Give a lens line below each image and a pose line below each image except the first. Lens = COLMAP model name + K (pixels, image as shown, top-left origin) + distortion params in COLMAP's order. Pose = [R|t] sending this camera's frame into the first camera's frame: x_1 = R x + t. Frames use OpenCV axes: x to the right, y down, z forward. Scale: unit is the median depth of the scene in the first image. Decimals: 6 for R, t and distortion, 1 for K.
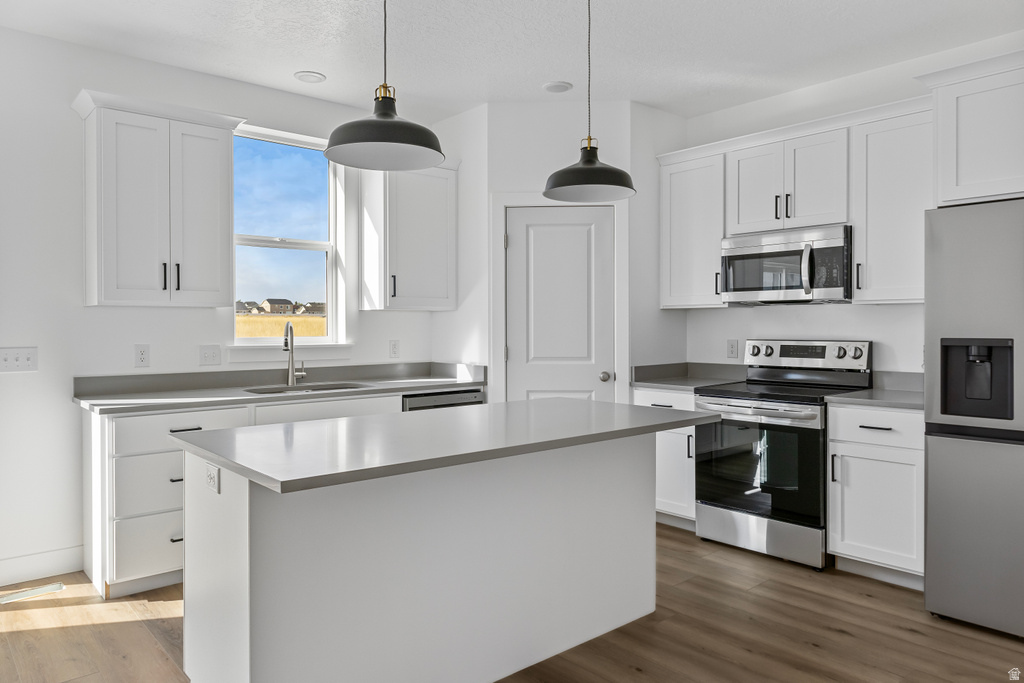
lens RADIAL K [[696.7, 0, 505.5], [0, 696.7, 335.2], [0, 0, 1]] dist [-0.003050, 0.002186]
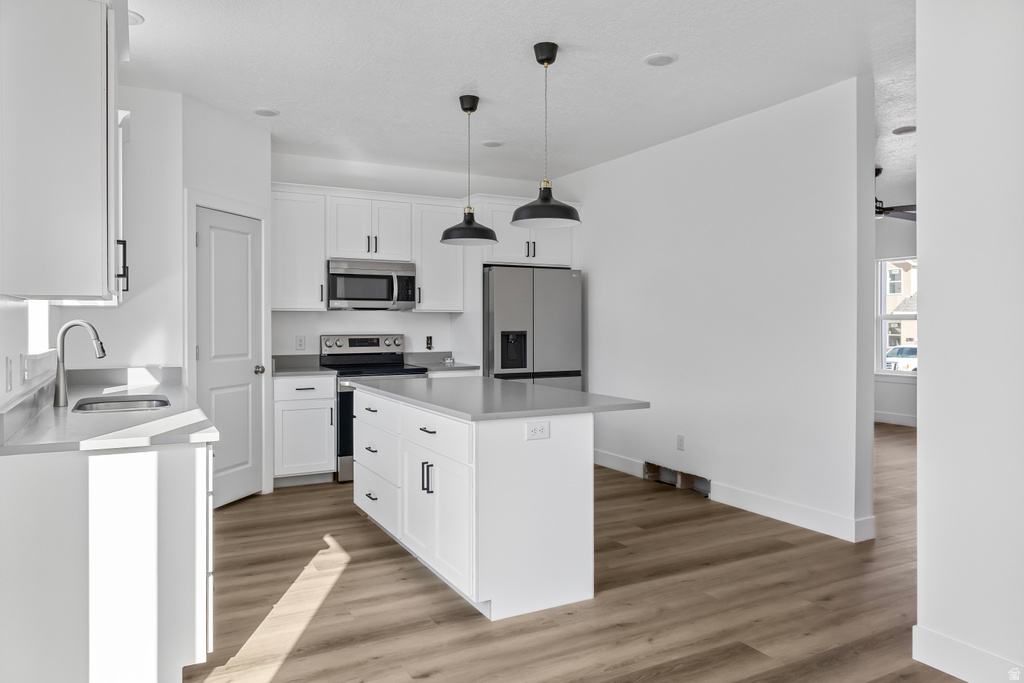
lens RADIAL K [[696.7, 0, 512.3], [0, 696.7, 331.6], [0, 0, 1]] dist [-0.003050, 0.002186]
pose [[0.211192, -0.009969, 0.977394, -0.958352], [0.012600, 0.999893, 0.007476, -0.006841], [-0.977363, 0.010736, 0.211295, 0.384959]]
